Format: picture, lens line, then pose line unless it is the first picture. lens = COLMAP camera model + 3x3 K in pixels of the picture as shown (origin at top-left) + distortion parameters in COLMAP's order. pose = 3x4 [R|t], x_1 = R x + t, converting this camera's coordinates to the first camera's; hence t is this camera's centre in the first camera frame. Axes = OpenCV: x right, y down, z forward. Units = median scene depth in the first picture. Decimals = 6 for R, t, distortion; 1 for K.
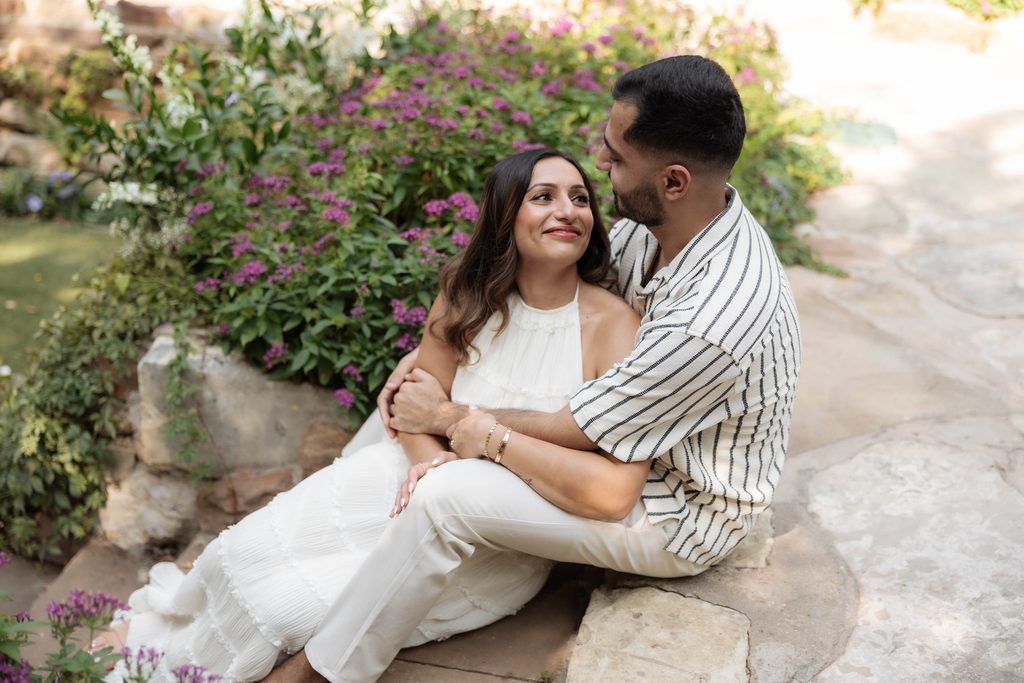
lens RADIAL K [[1102.7, 0, 514.5], [0, 1102.7, 340.5], [0, 0, 1]] dist [-0.002861, 0.000000]
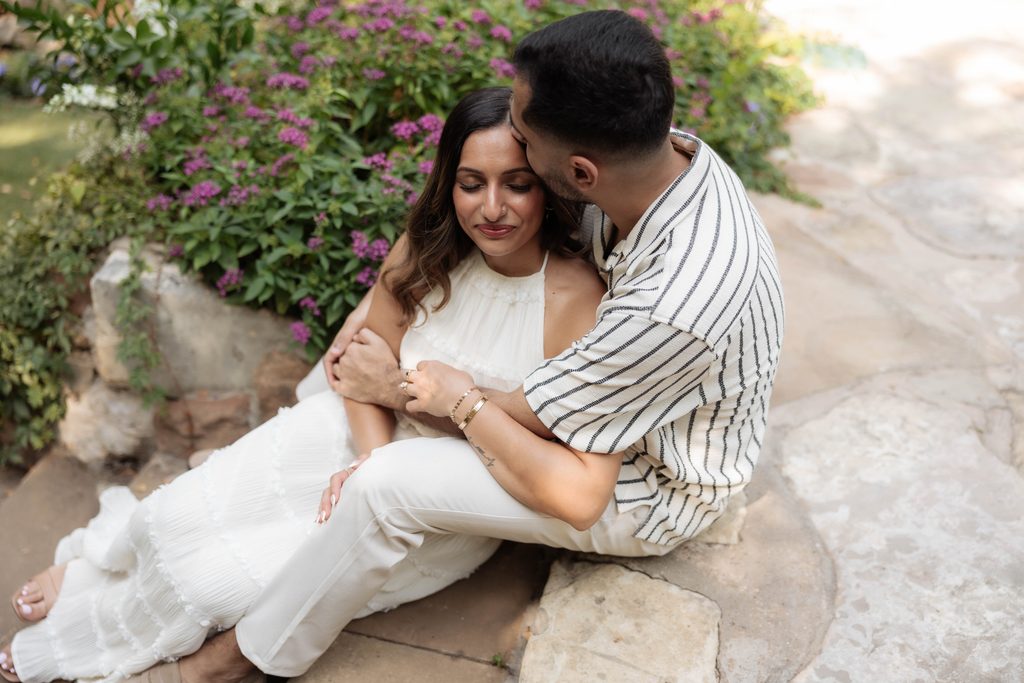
lens RADIAL K [[997.3, 0, 508.7], [0, 997.3, 342.5], [0, 0, 1]] dist [-0.007481, 0.000000]
pose [[0.999047, 0.038918, 0.019768, 0.007023], [-0.040897, 0.992841, 0.112226, -0.039010], [-0.015259, -0.112927, 0.993486, 0.135266]]
